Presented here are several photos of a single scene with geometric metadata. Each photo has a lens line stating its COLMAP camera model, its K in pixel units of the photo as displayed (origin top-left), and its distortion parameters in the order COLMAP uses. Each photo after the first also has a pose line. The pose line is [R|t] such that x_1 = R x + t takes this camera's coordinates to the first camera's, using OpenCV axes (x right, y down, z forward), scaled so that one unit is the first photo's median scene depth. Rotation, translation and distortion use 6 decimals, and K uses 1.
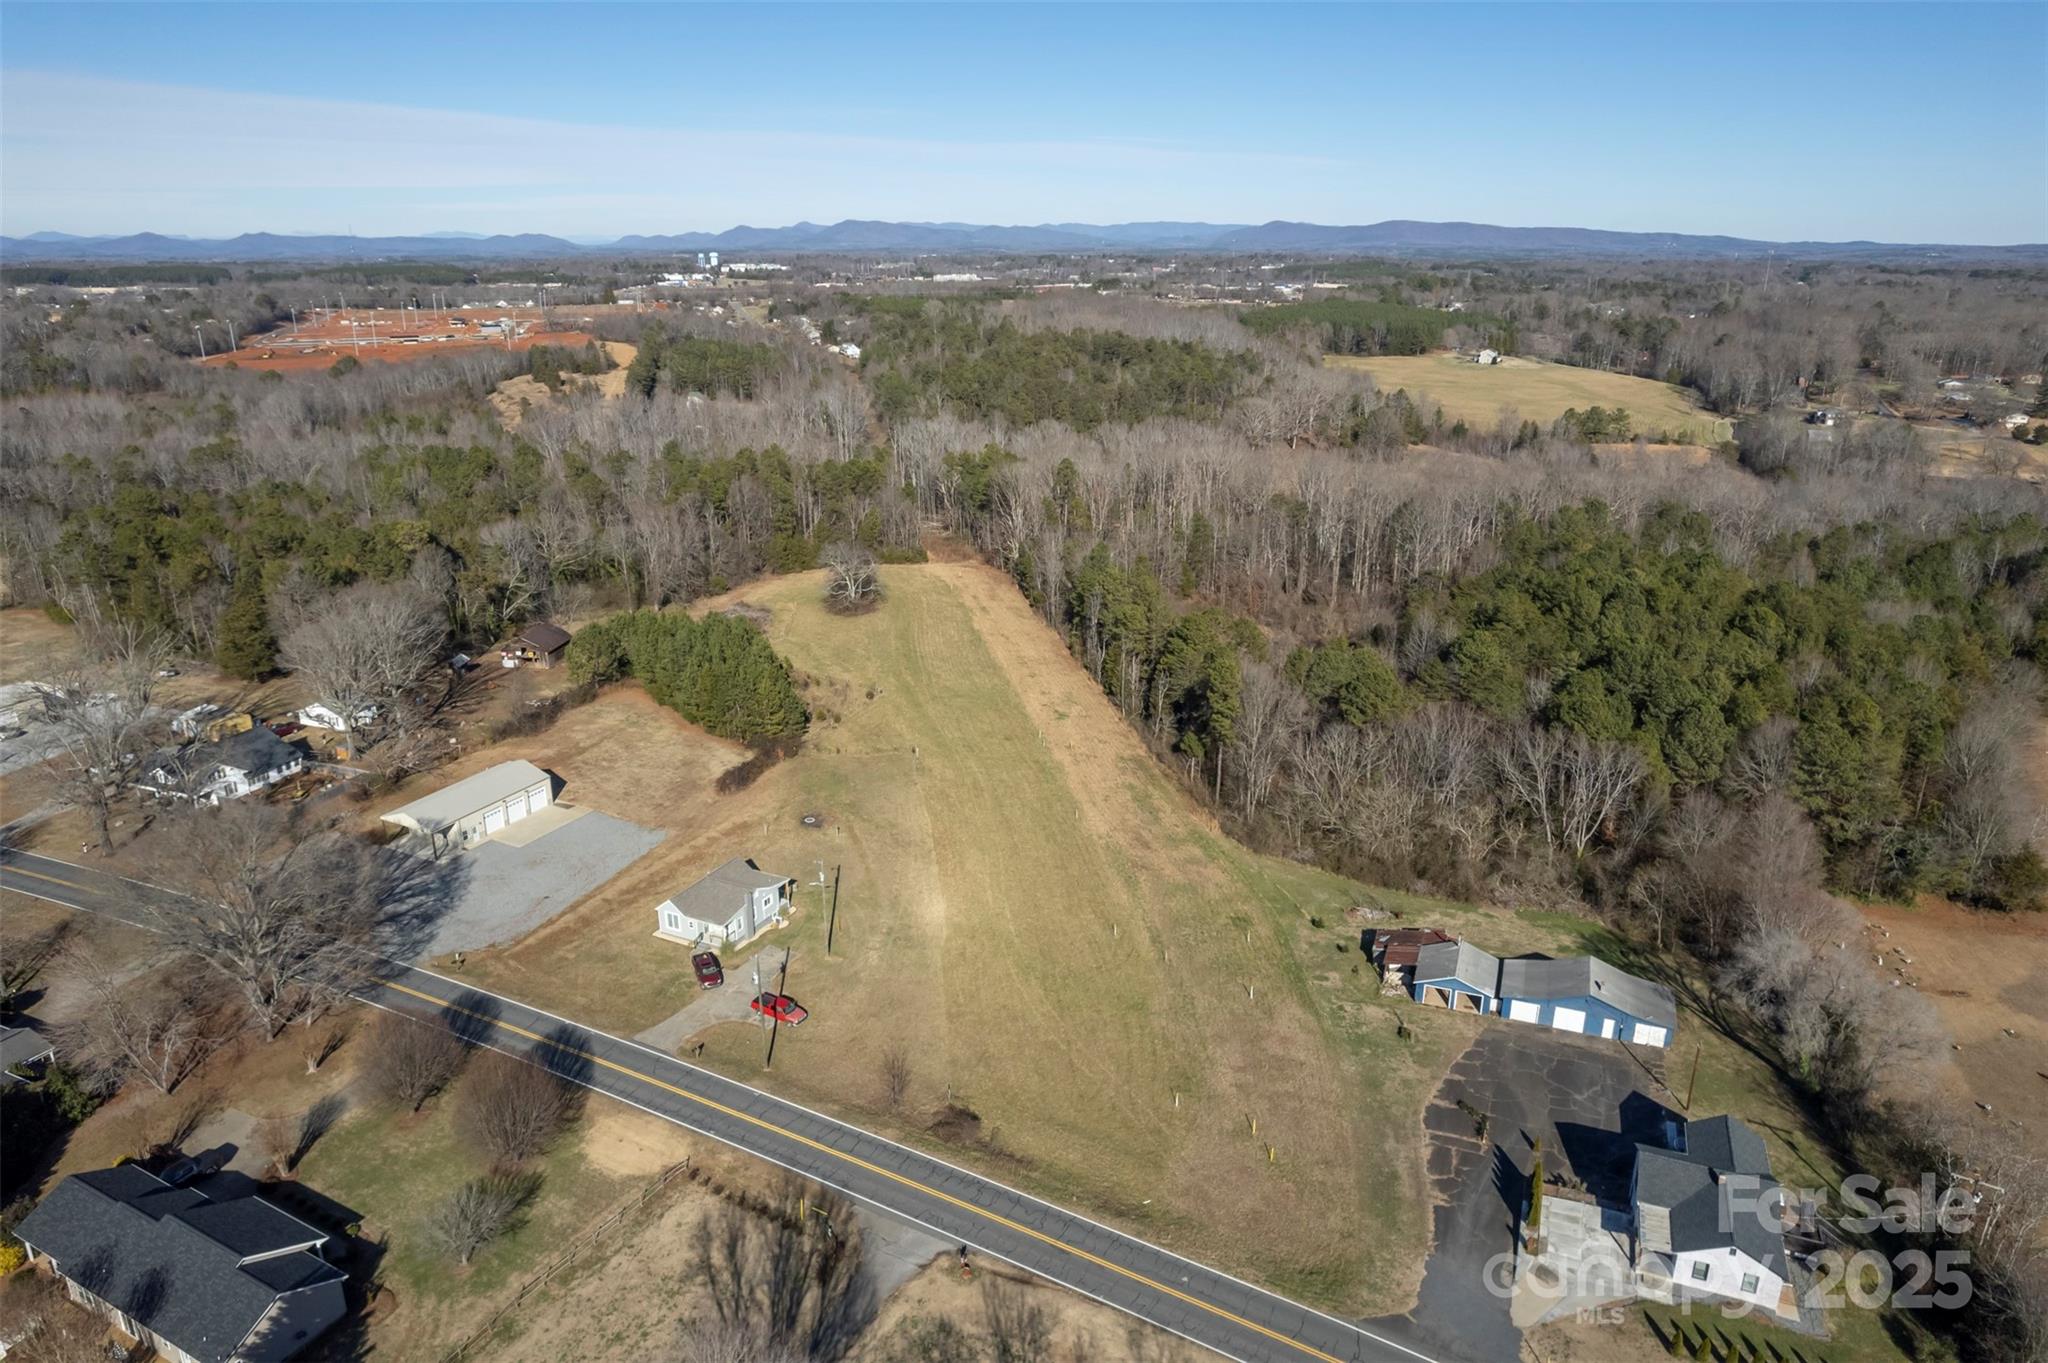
lens RADIAL K [[1313.0, 0, 1024.0], [0, 1313.0, 681.5], [0, 0, 1]] dist [-0.077360, 0.066654]
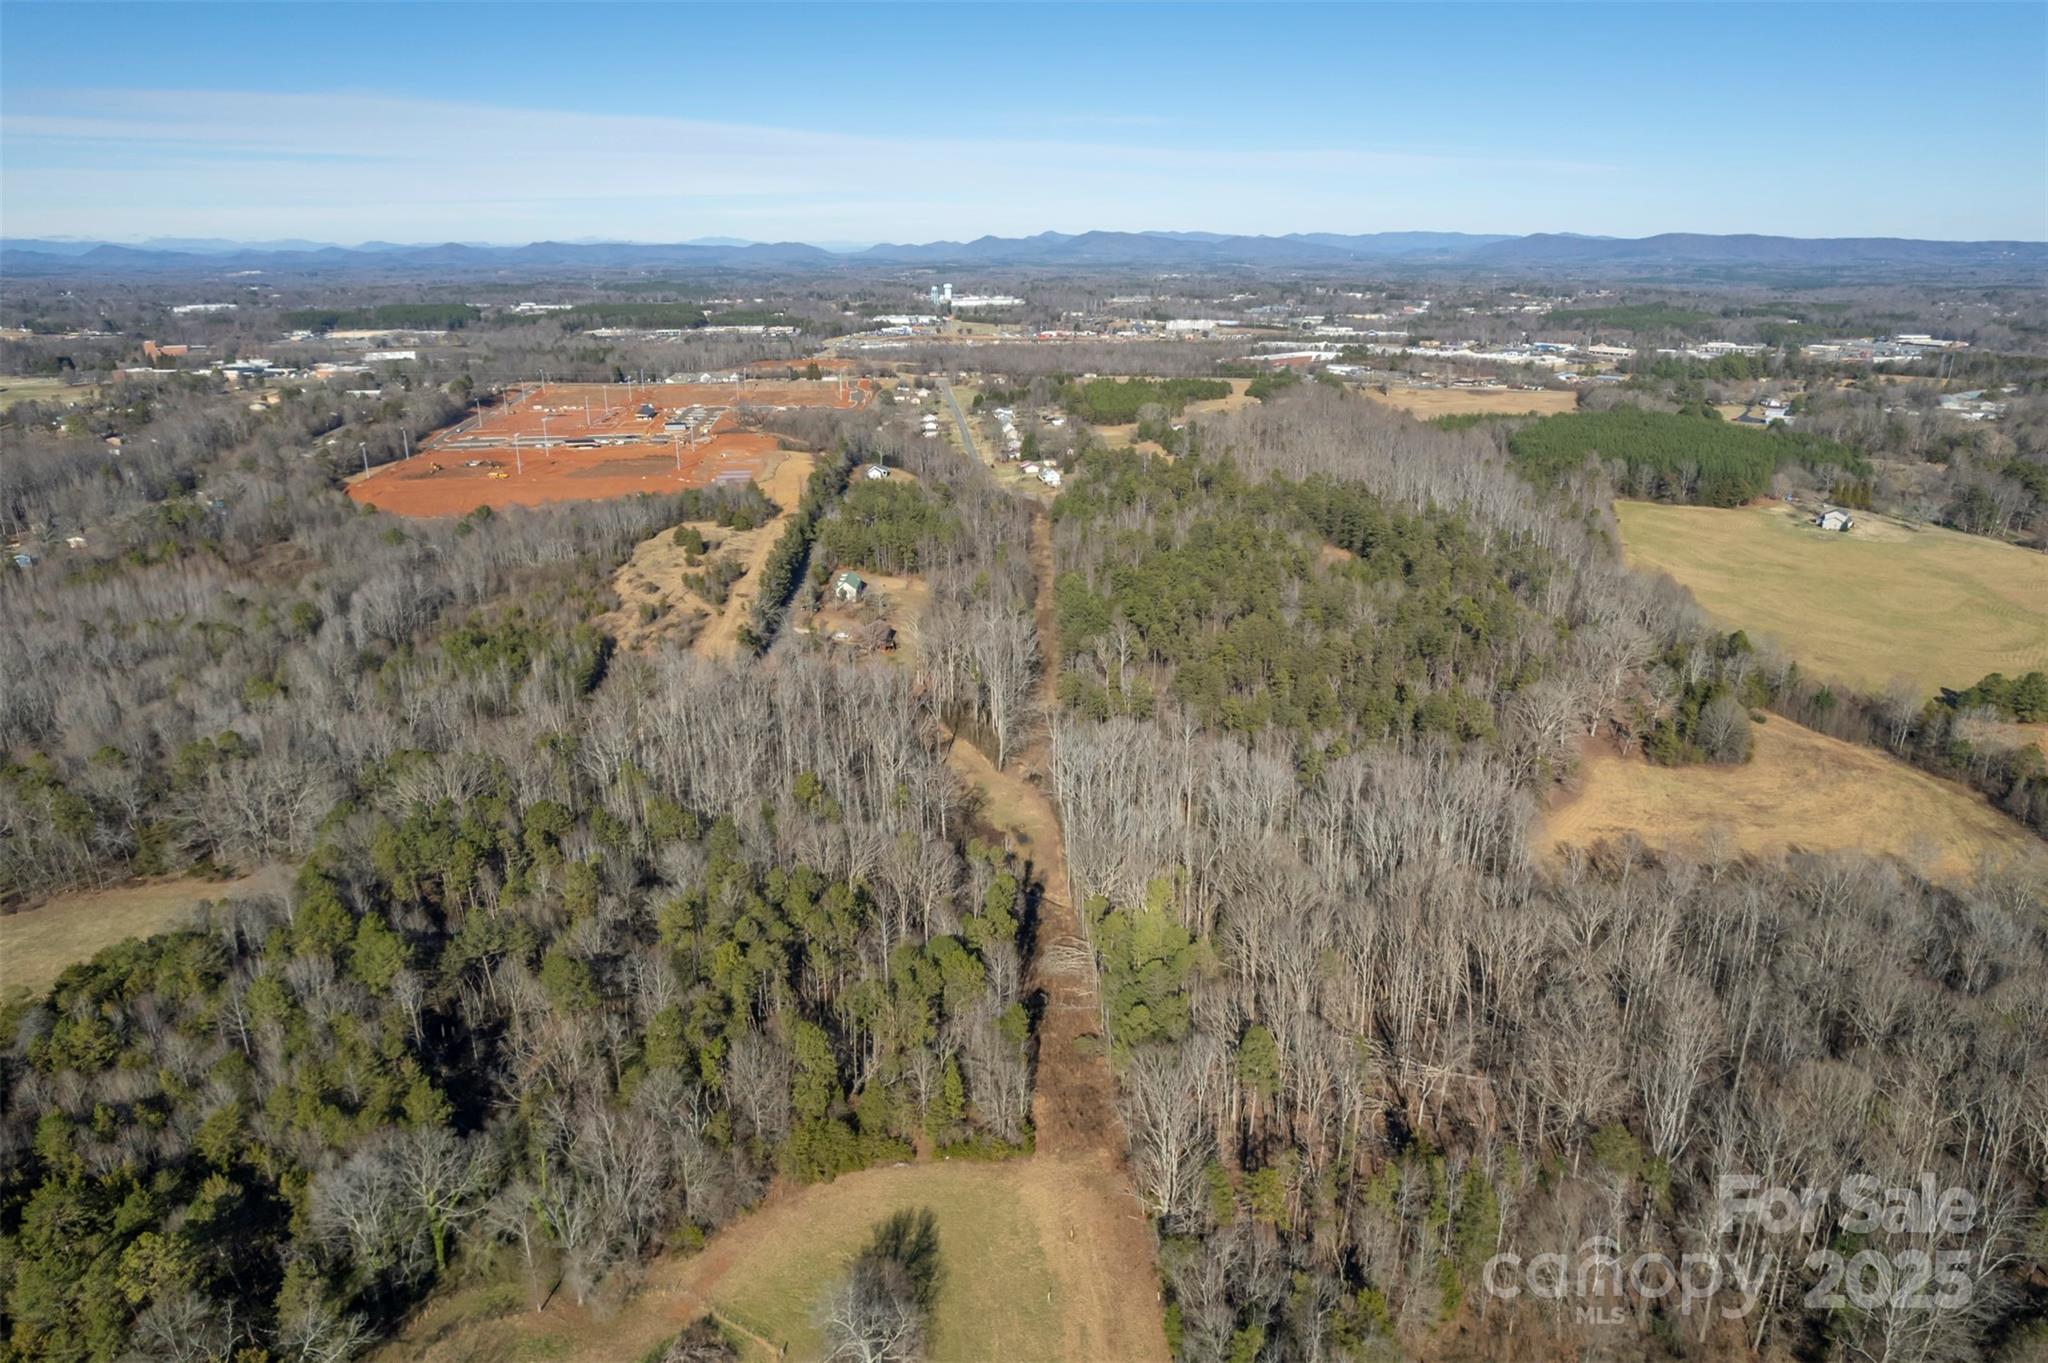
lens RADIAL K [[1308.1, 0, 1026.4], [0, 1308.1, 678.0], [0, 0, 1]] dist [-0.060493, 0.063583]
pose [[0.984512, 0.054929, -0.166488, 0.006880], [-0.056097, 0.998423, -0.002316, -0.131522], [0.166098, 0.011619, 0.986041, 0.148199]]
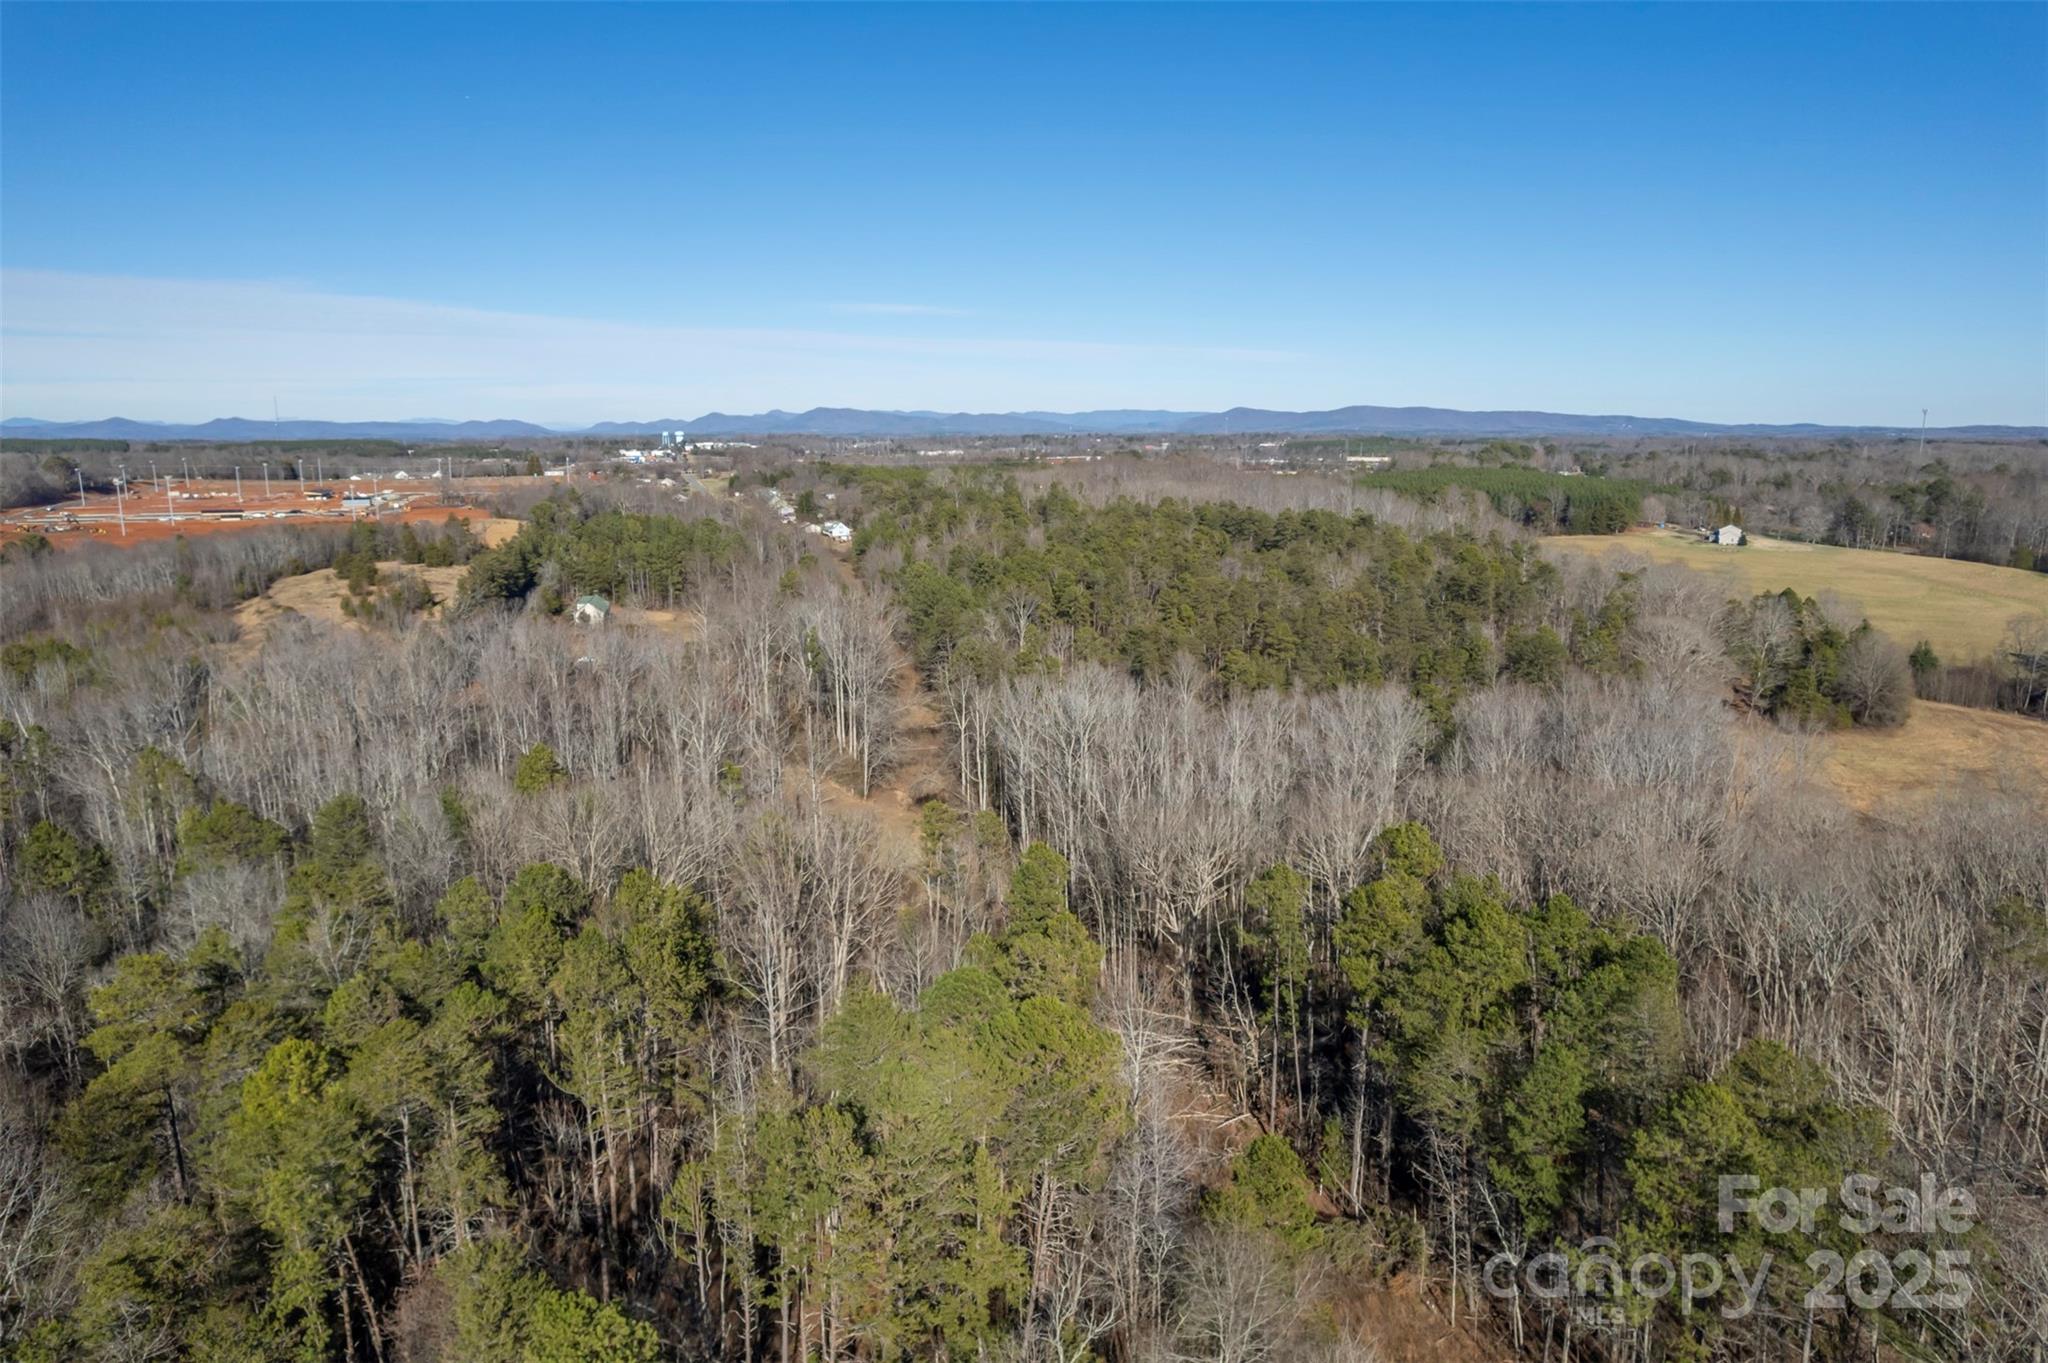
lens RADIAL K [[1312.3, 0, 1024.5], [0, 1312.3, 673.5], [0, 0, 1]] dist [-0.060163, 0.059220]
pose [[0.999658, -0.005844, 0.025500, -0.054643], [0.009381, 0.989985, -0.140862, -0.081901], [-0.024422, 0.141053, 0.989701, 0.330007]]
